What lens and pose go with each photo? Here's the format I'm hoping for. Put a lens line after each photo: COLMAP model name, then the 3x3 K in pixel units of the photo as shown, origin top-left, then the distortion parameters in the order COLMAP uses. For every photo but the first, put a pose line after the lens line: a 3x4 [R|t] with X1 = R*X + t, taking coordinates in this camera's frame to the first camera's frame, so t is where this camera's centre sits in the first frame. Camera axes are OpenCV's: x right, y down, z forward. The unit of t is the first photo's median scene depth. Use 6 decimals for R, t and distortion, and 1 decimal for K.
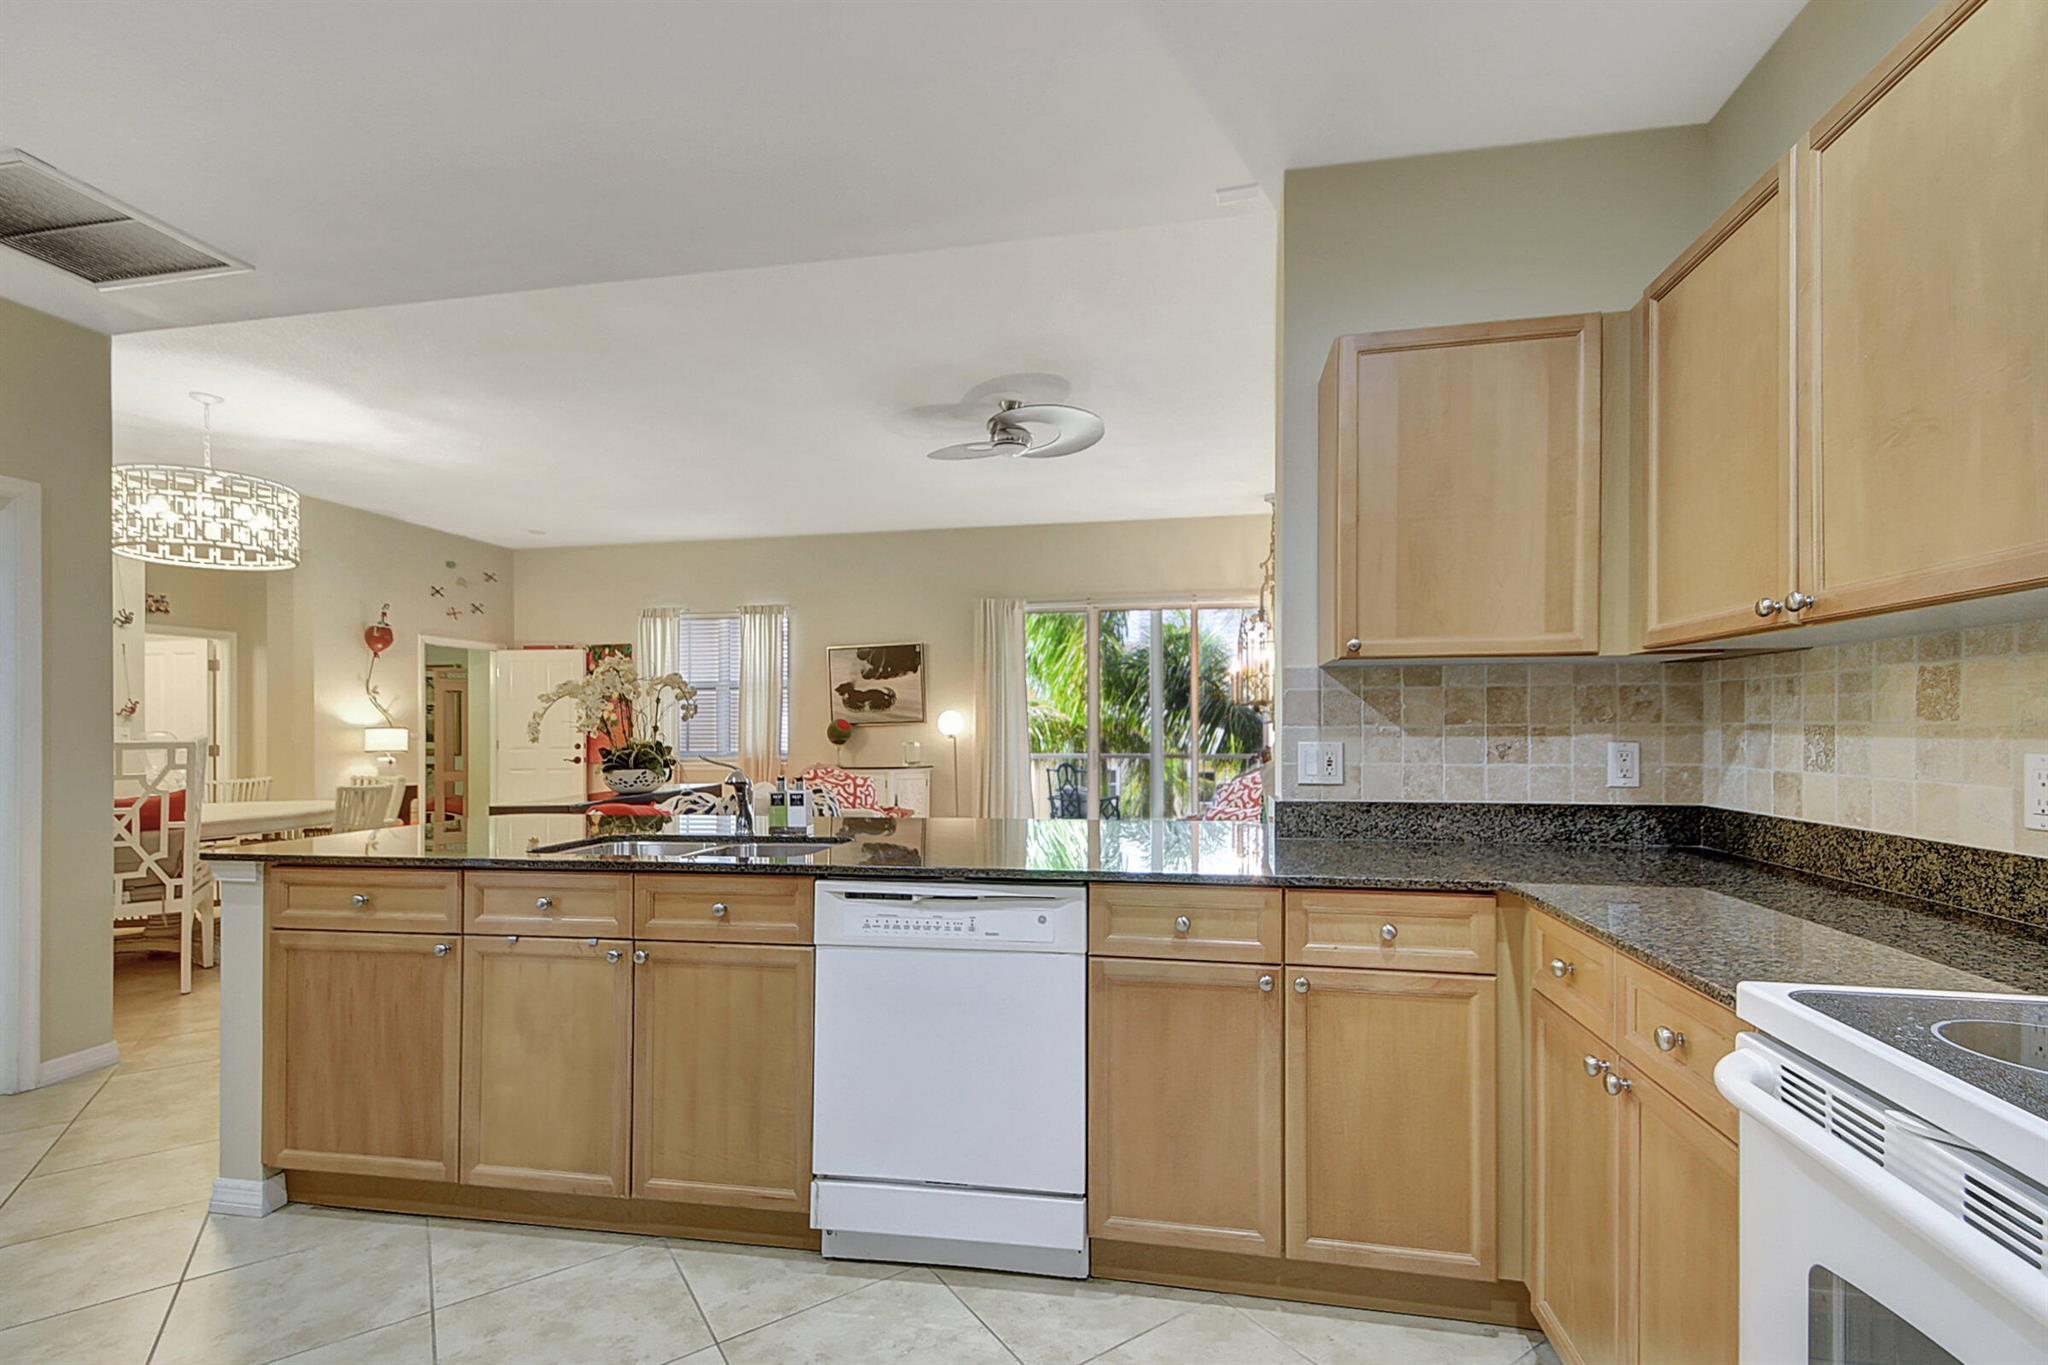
lens RADIAL K [[928.7, 0, 1029.9], [0, 928.7, 722.7], [0, 0, 1]] dist [0.029091, -0.000420]
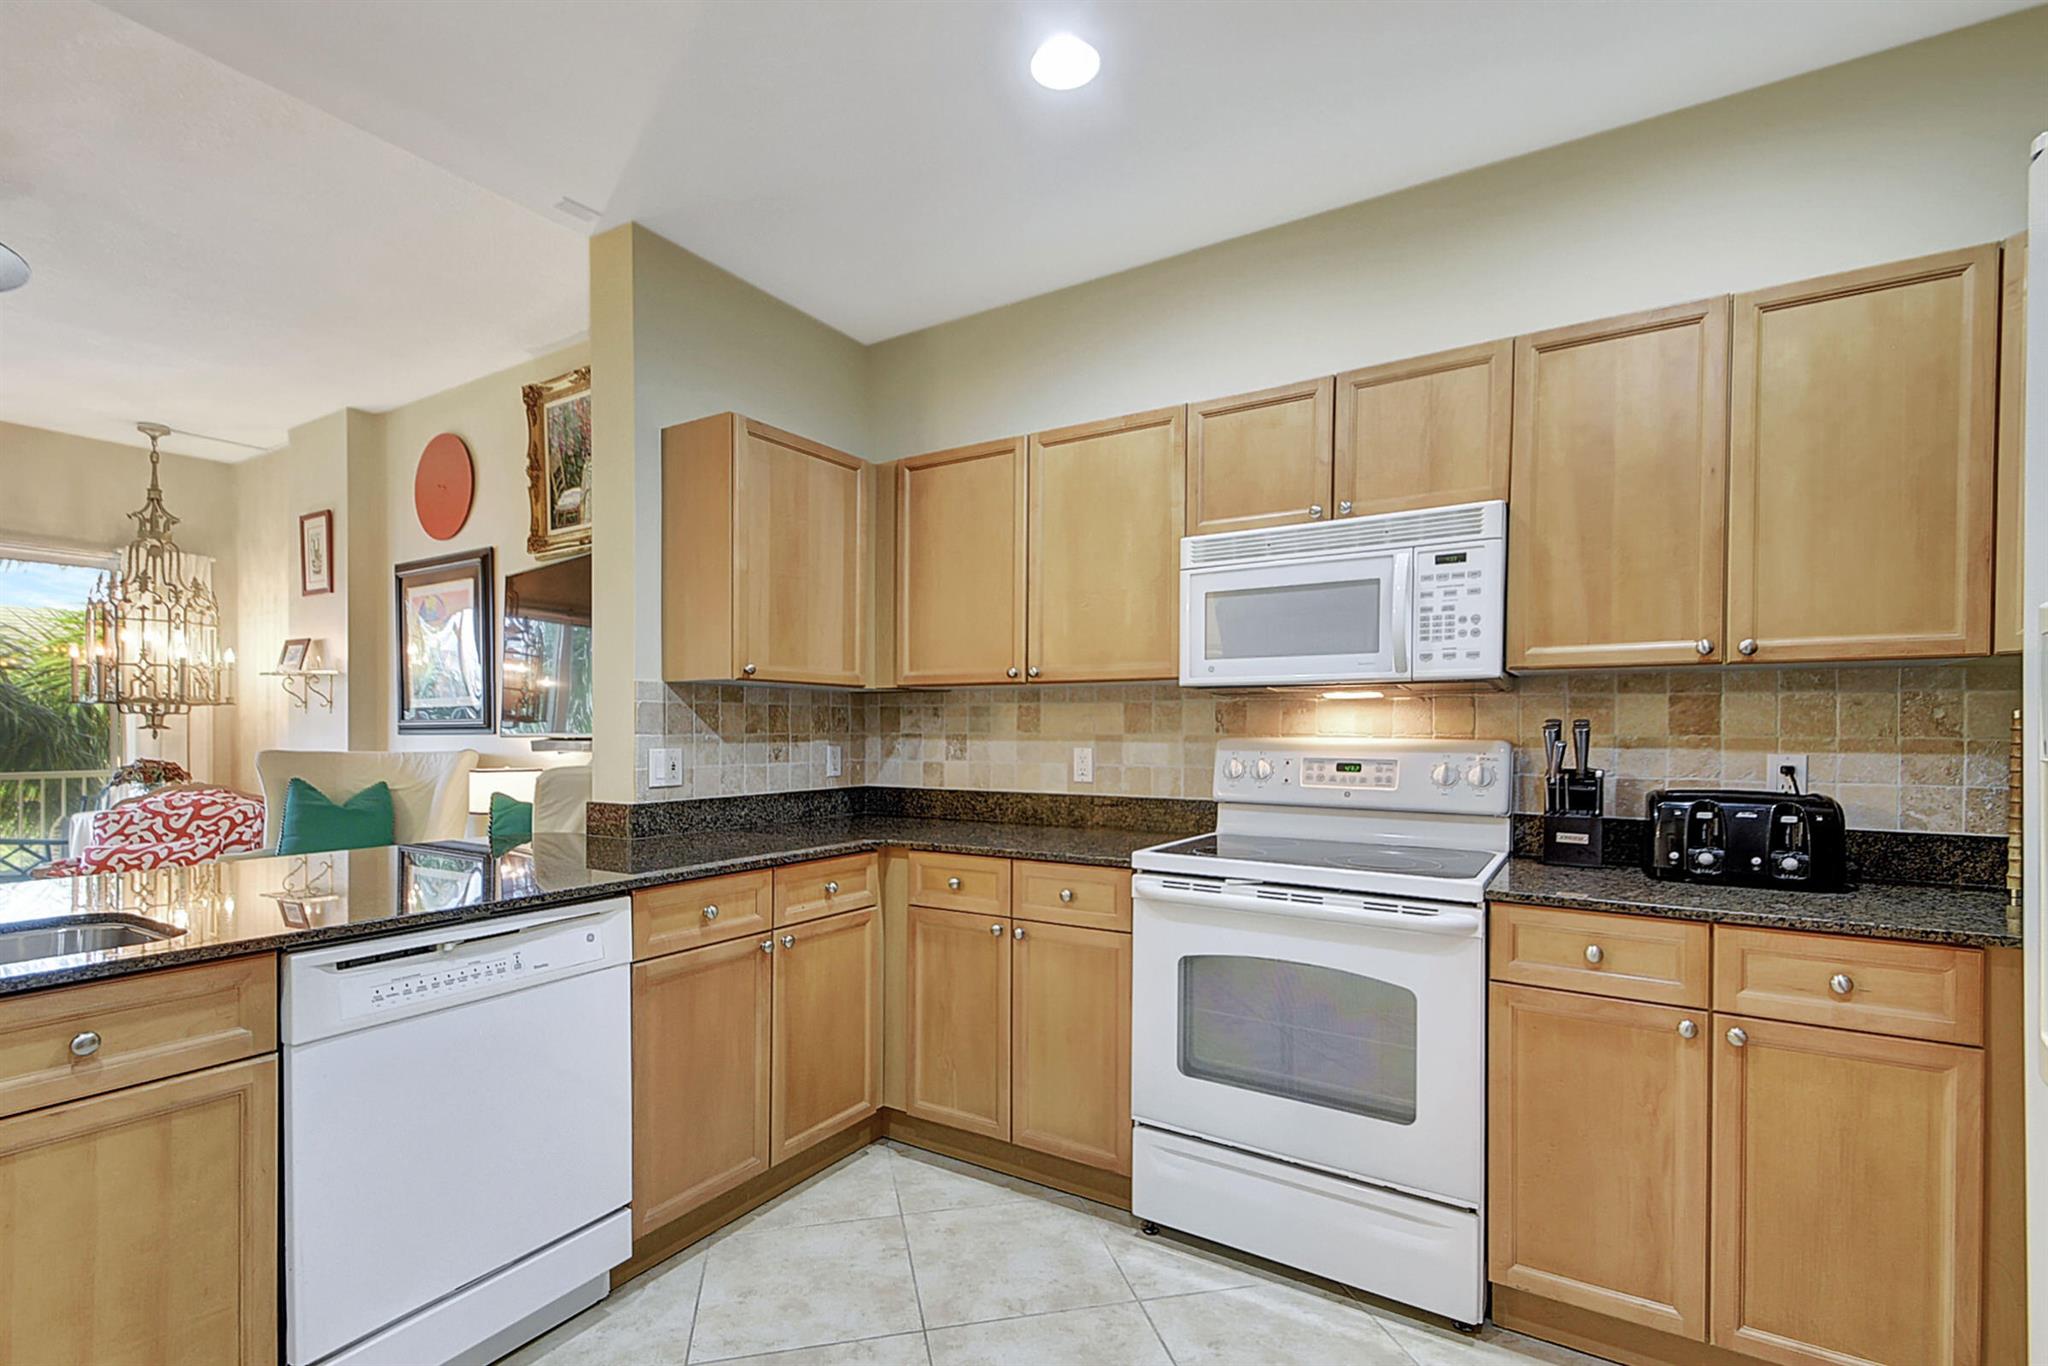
lens RADIAL K [[928.7, 0, 1029.9], [0, 928.7, 723.2], [0, 0, 1]] dist [0.029091, -0.000420]
pose [[0.365227, 0.010922, 0.930854, -0.708861], [-0.006310, 0.999937, -0.009257, -0.003284], [-0.930897, -0.002493, 0.365273, 0.222406]]
